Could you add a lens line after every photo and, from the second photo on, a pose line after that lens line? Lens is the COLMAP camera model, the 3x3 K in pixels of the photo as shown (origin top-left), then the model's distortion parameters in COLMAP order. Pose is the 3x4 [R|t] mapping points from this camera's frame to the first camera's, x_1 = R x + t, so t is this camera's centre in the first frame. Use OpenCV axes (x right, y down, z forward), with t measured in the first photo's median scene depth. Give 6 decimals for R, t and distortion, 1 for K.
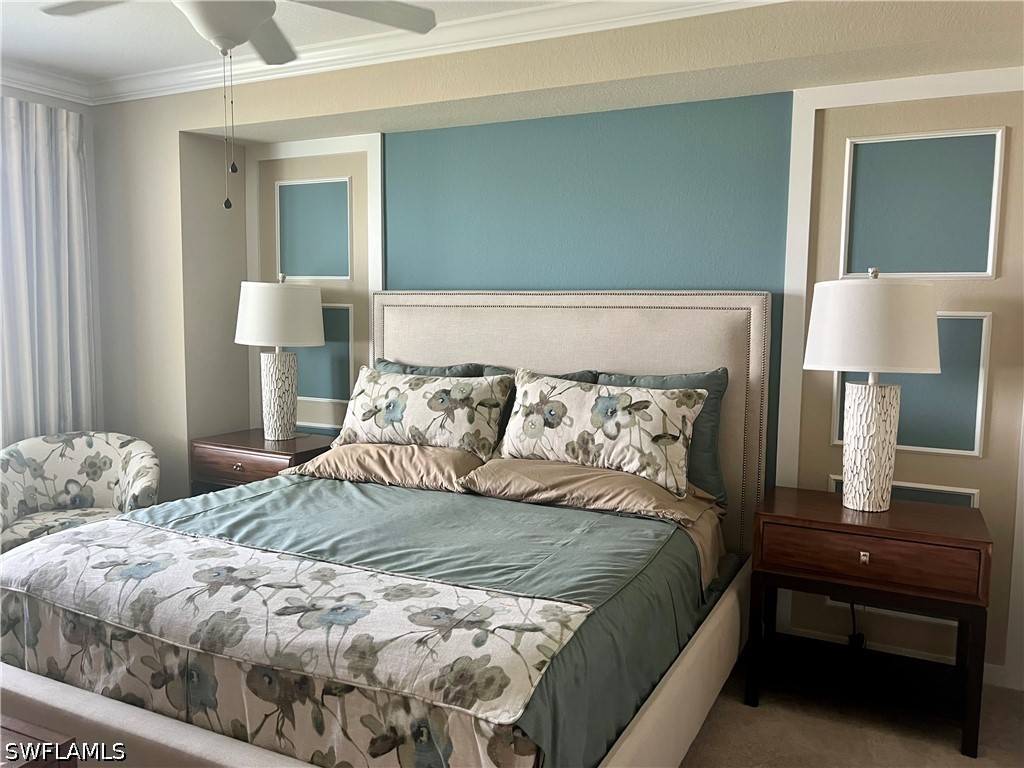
lens RADIAL K [[762.6, 0, 523.0], [0, 762.6, 379.1], [0, 0, 1]] dist [0.074356, -0.094475]
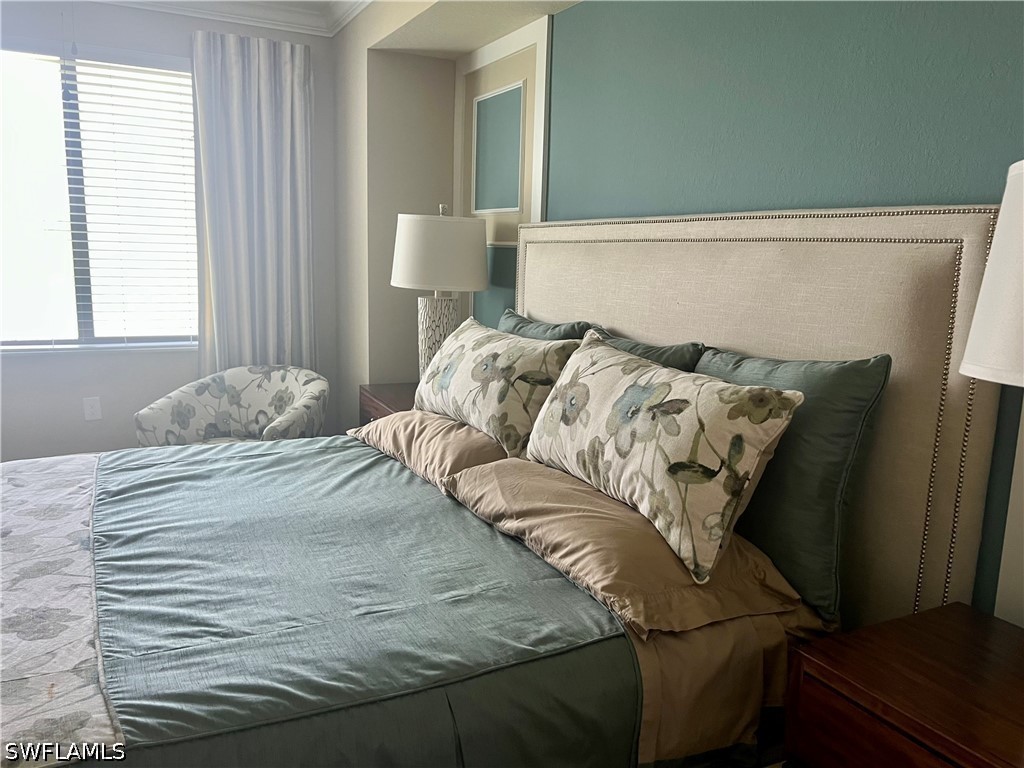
lens RADIAL K [[793.9, 0, 522.8], [0, 793.9, 382.6], [0, 0, 1]] dist [0.082629, -0.103950]
pose [[0.803467, 0.107618, -0.585542, 0.412111], [-0.076175, 0.994026, 0.078169, -0.021935], [0.590456, -0.018202, 0.806864, 0.449135]]
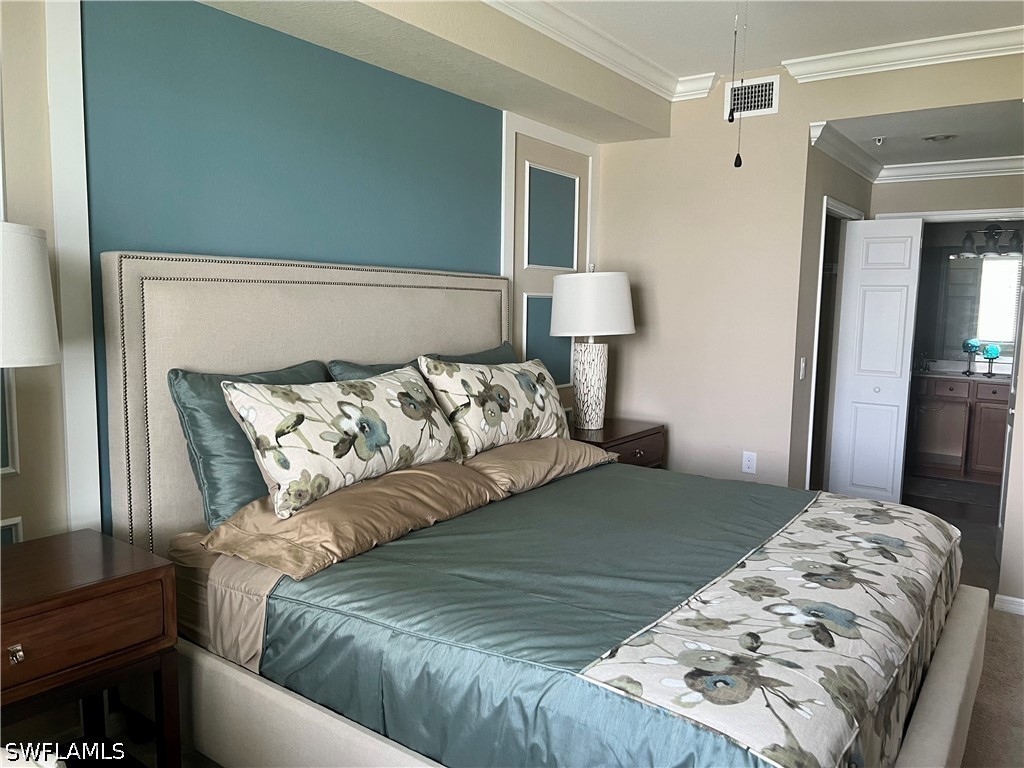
lens RADIAL K [[759.3, 0, 513.8], [0, 759.3, 388.6], [0, 0, 1]] dist [0.076019, -0.092475]
pose [[0.172308, -0.123466, 0.977275, -0.943106], [0.078717, 0.990667, 0.111279, -0.076030], [-0.981893, 0.057754, 0.180419, 0.839631]]
